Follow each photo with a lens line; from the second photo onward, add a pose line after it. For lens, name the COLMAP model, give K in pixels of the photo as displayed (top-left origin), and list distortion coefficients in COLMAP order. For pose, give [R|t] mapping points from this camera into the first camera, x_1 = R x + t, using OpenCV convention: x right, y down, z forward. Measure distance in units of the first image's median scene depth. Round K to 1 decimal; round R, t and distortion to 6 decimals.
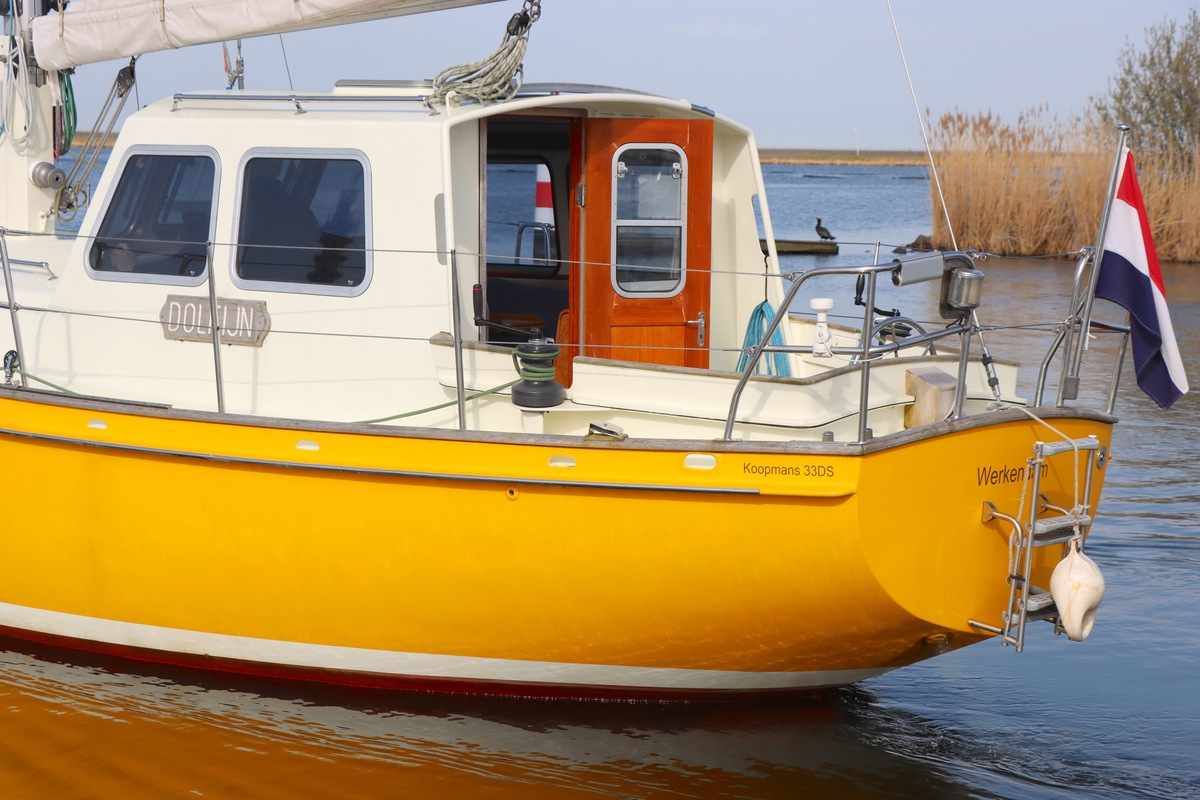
lens RADIAL K [[2417.5, 0, 543.9], [0, 2417.5, 417.7], [0, 0, 1]] dist [0.162418, 0.000000]
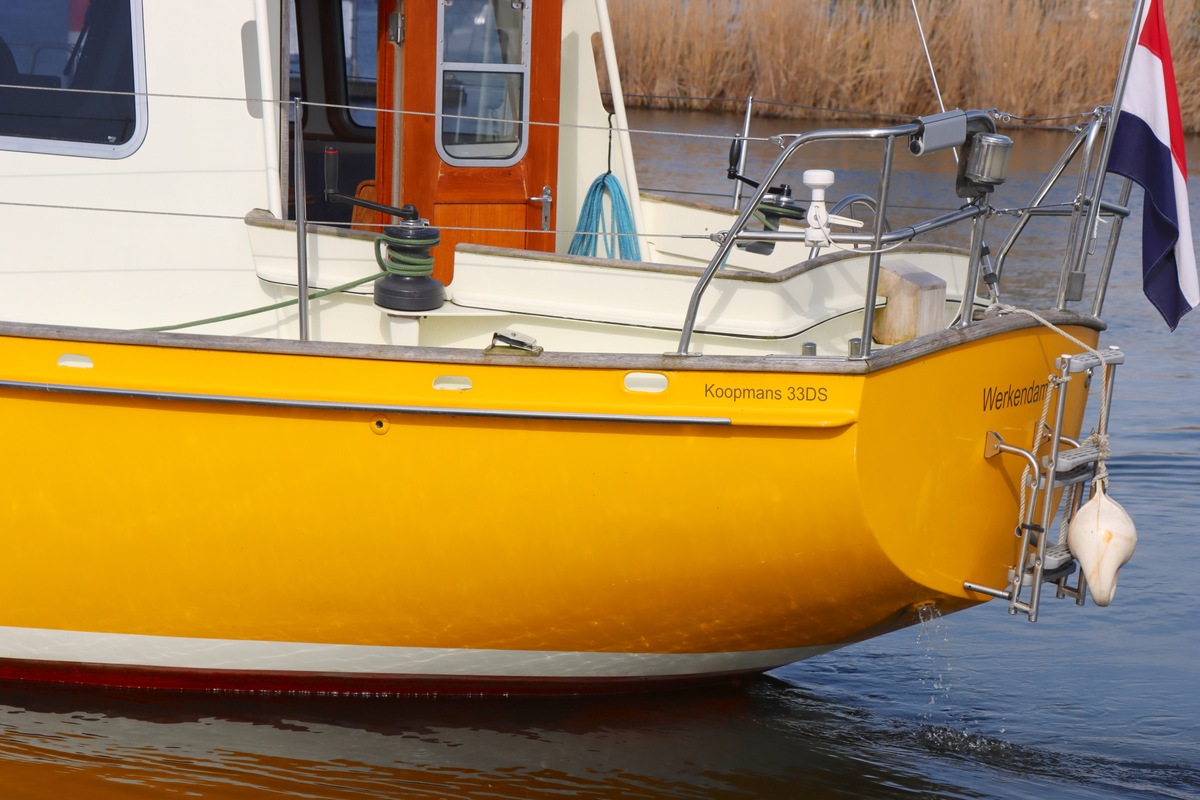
lens RADIAL K [[3100.8, 0, 563.9], [0, 3100.8, 392.2], [0, 0, 1]] dist [0.350519, 0.000000]
pose [[0.975560, -0.005693, 0.219660, -0.168243], [-0.000189, 0.999642, 0.026747, -0.004852], [-0.219733, -0.026135, 0.975210, 0.045185]]
